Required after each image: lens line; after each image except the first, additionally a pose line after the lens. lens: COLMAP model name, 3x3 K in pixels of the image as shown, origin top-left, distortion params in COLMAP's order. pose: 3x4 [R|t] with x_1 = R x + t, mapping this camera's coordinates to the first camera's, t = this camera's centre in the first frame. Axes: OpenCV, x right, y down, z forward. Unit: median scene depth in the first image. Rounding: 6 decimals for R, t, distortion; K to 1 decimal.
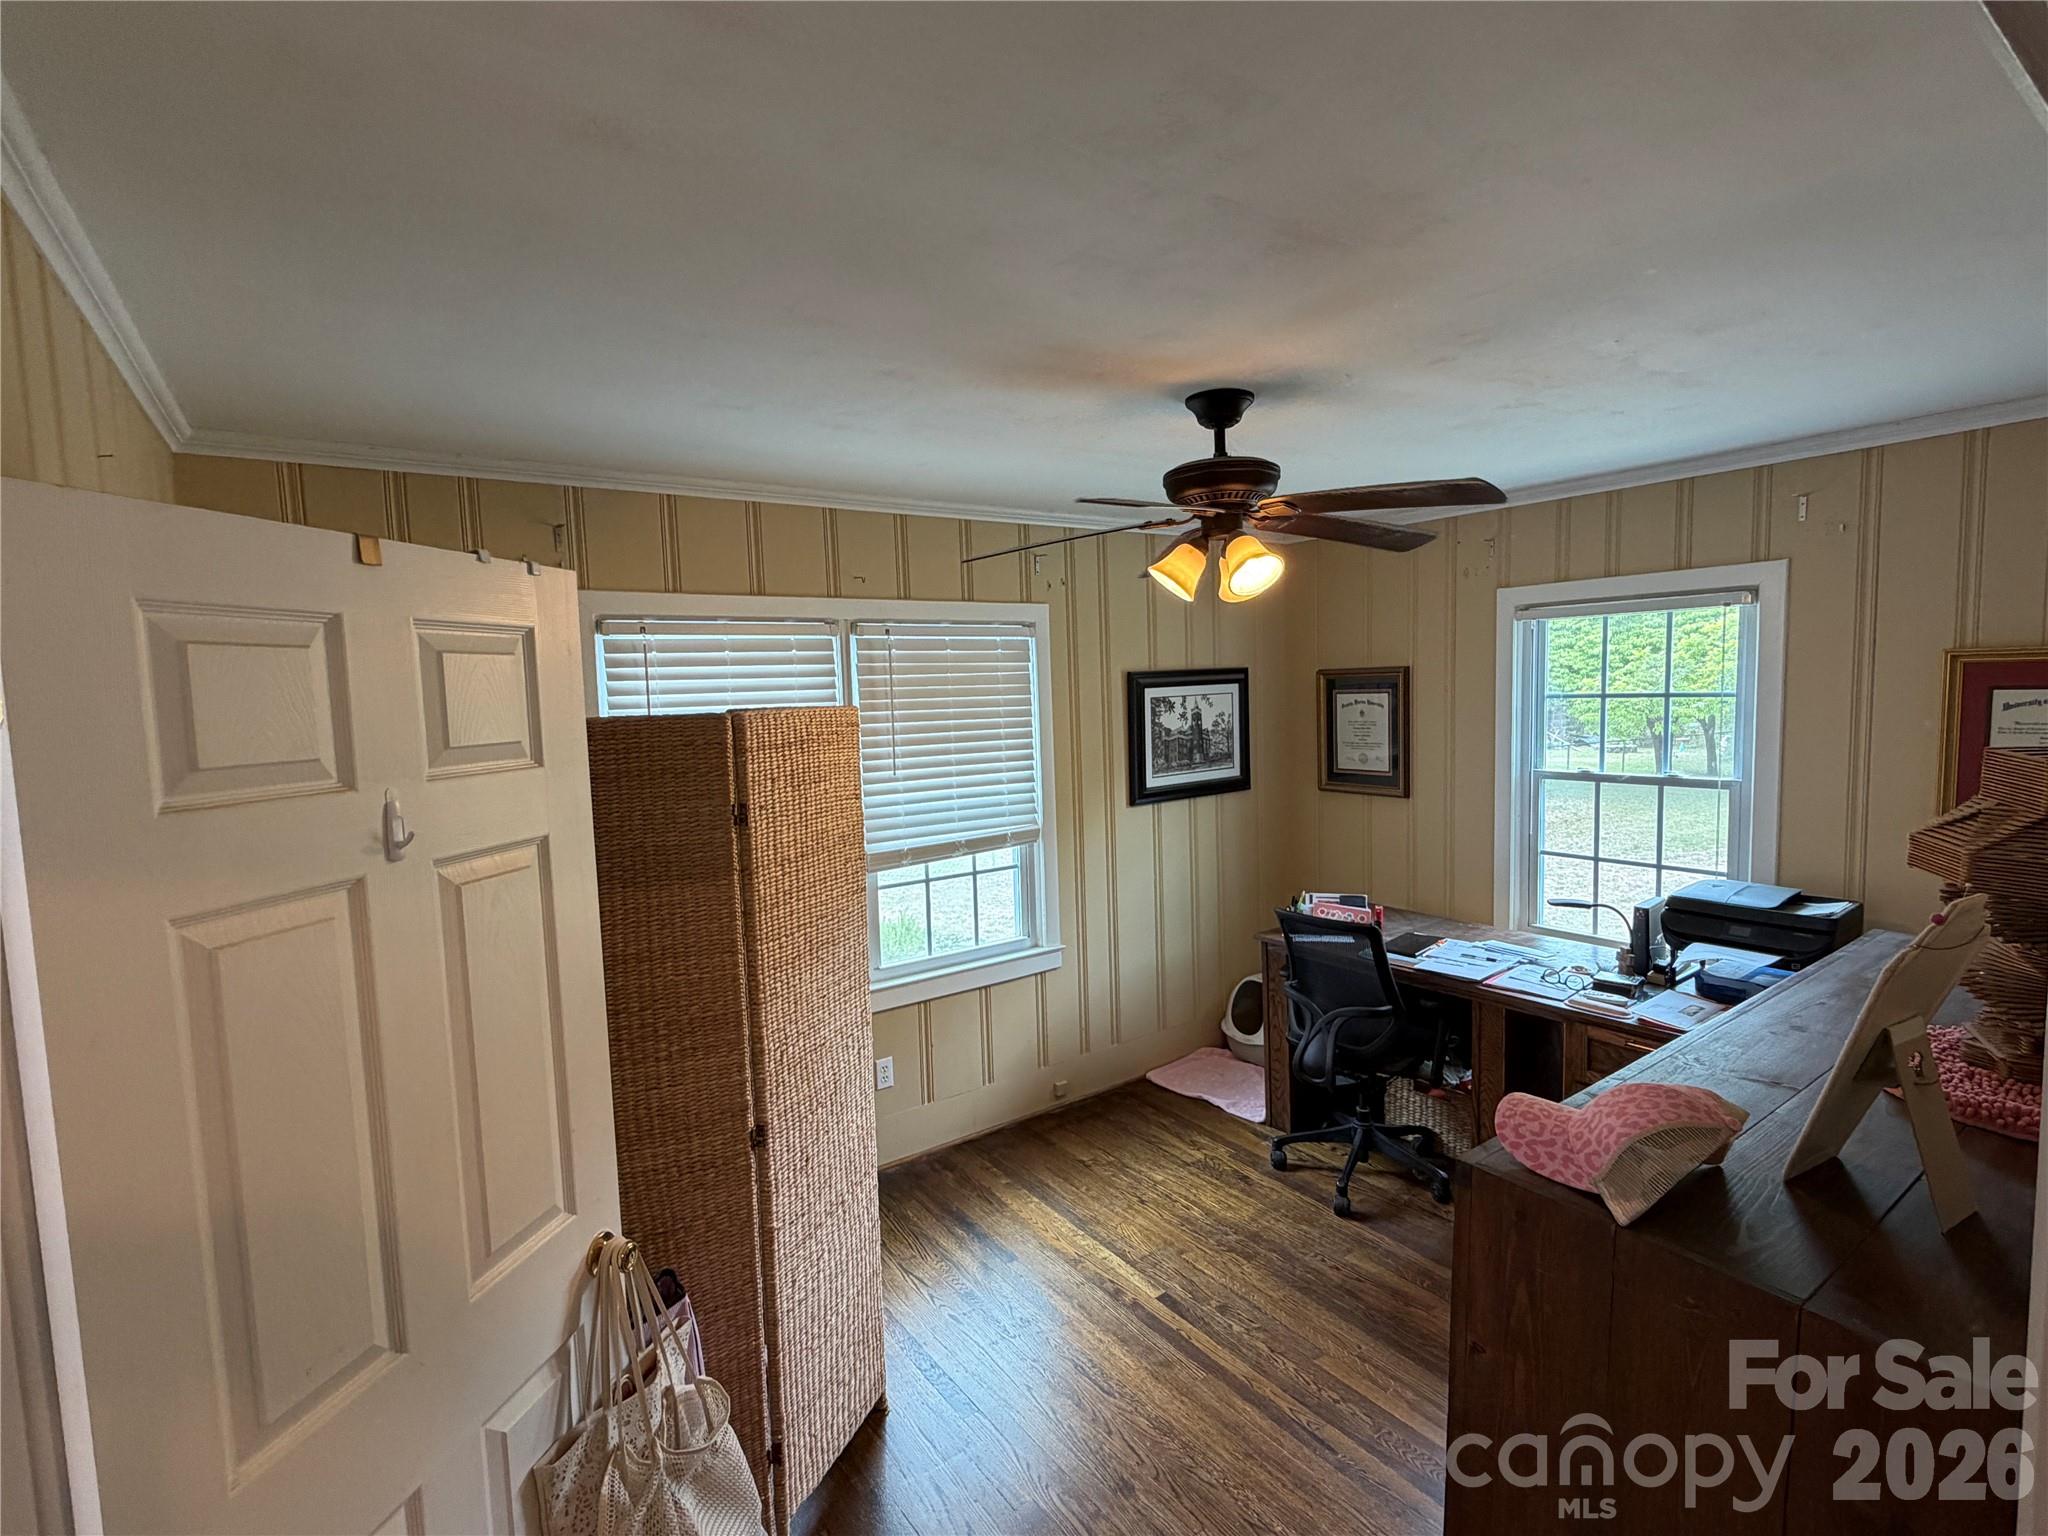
lens RADIAL K [[953.0, 0, 1019.3], [0, 953.0, 766.3], [0, 0, 1]] dist [0.002089, 0.000261]
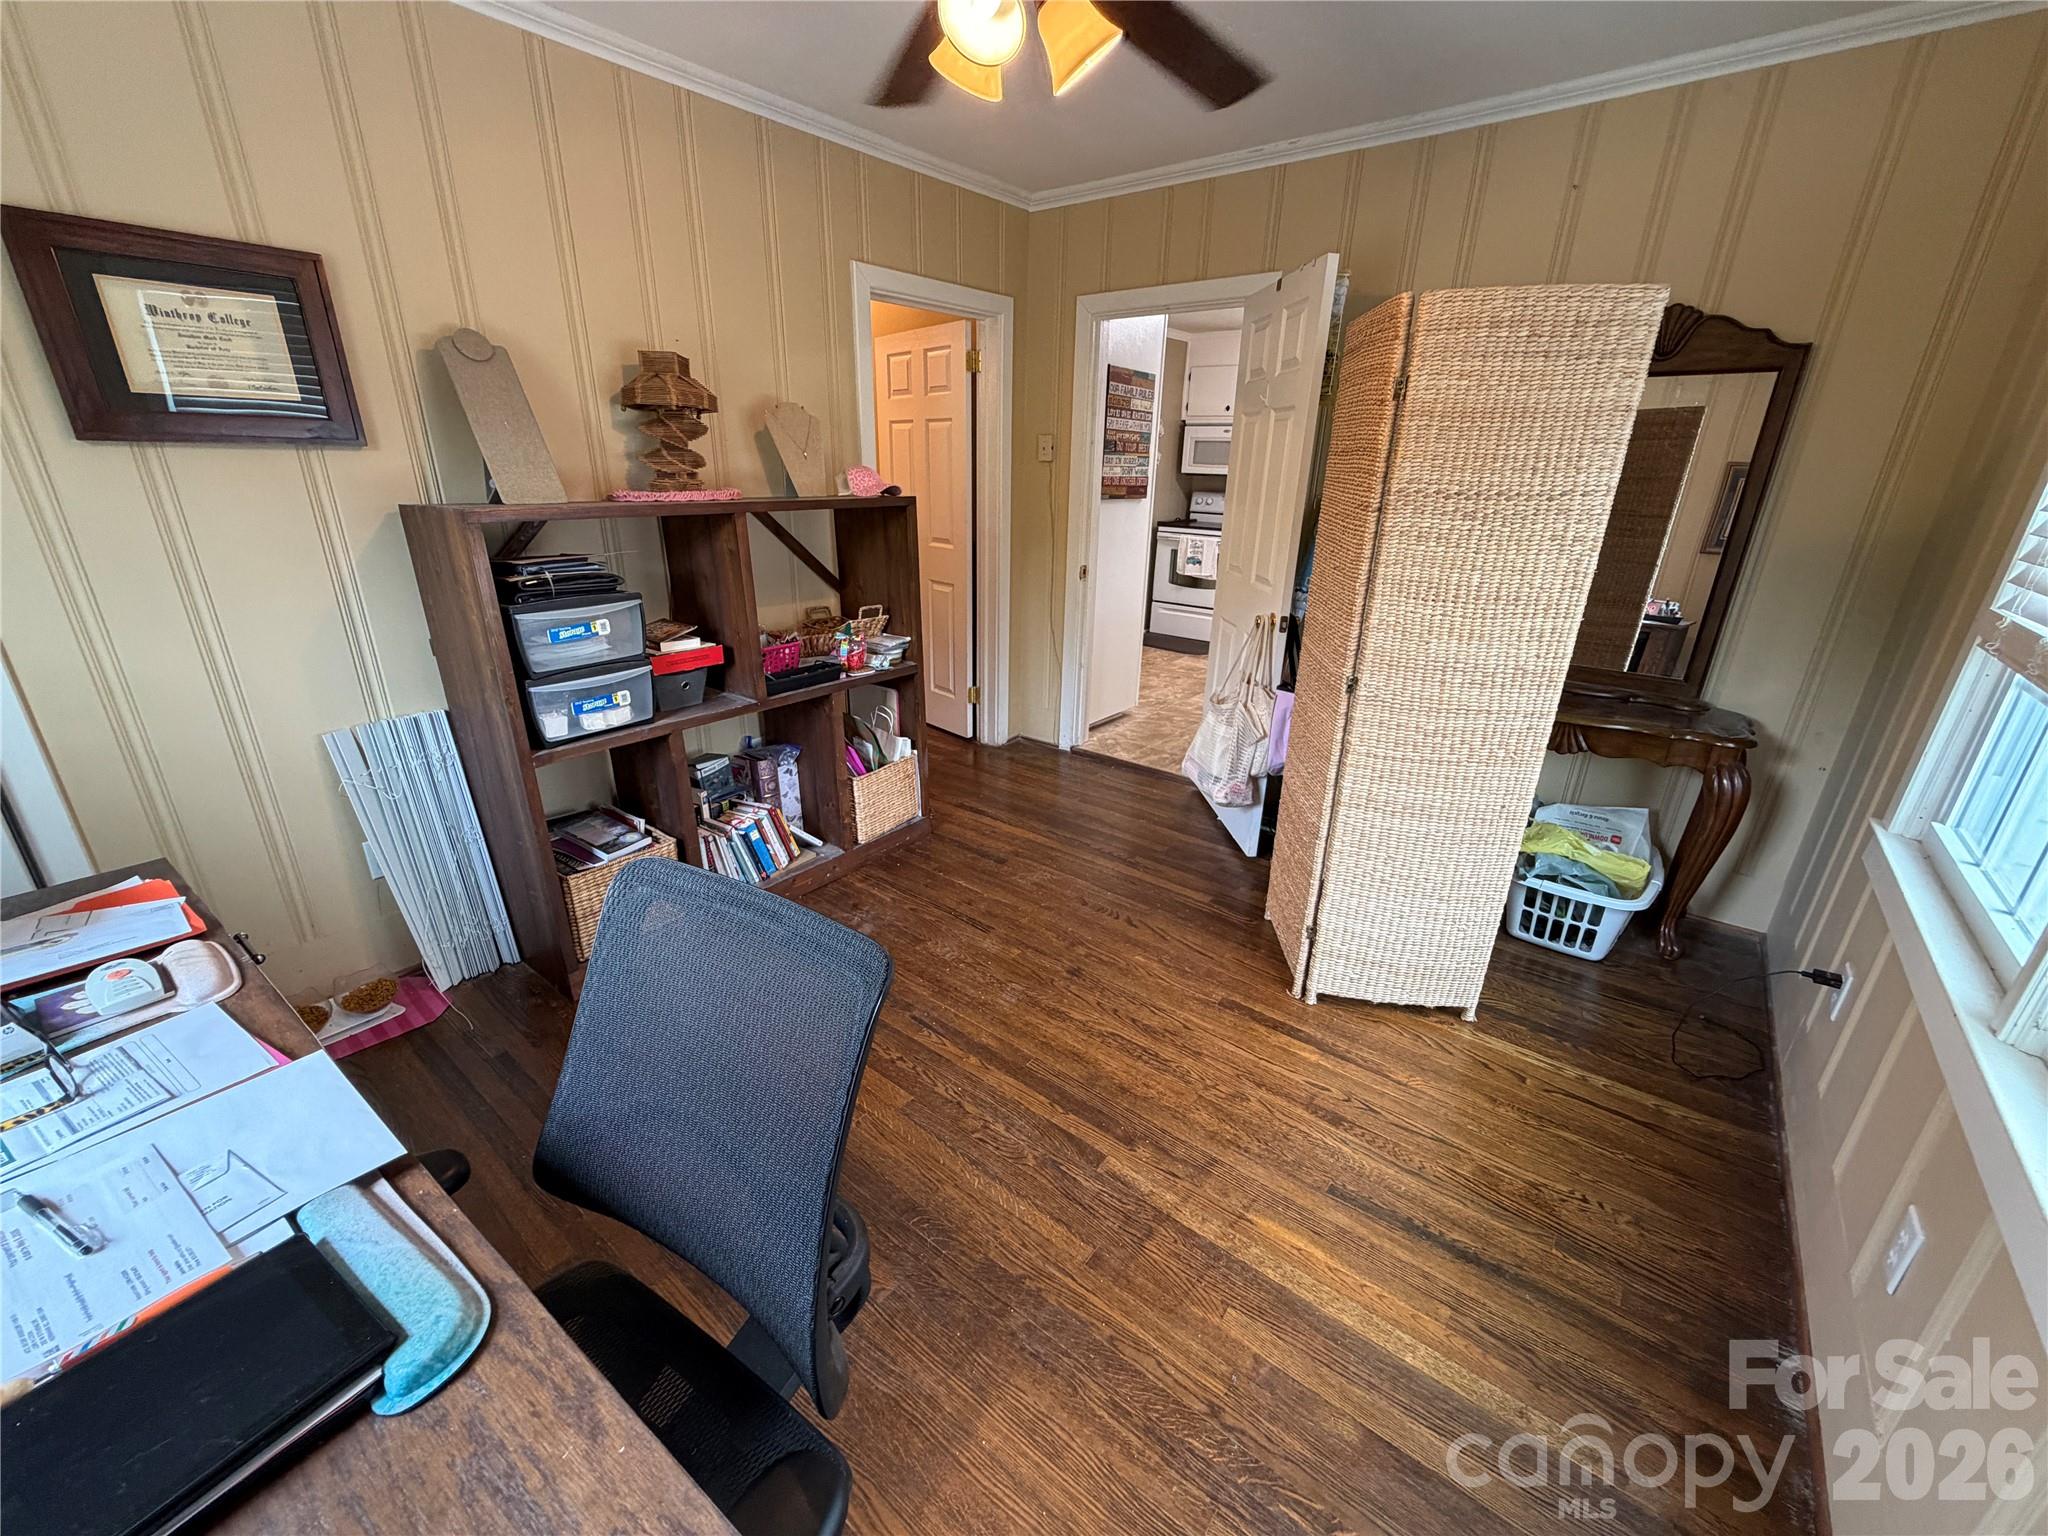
lens RADIAL K [[821.9, 0, 1027.3], [0, 821.9, 766.2], [0, 0, 1]] dist [0.000658, 0.000005]
pose [[-0.959058, 0.113359, -0.259533, 0.339119], [-0.015011, 0.894764, 0.446286, 0.000625], [0.282811, 0.431910, -0.856430, 1.418023]]
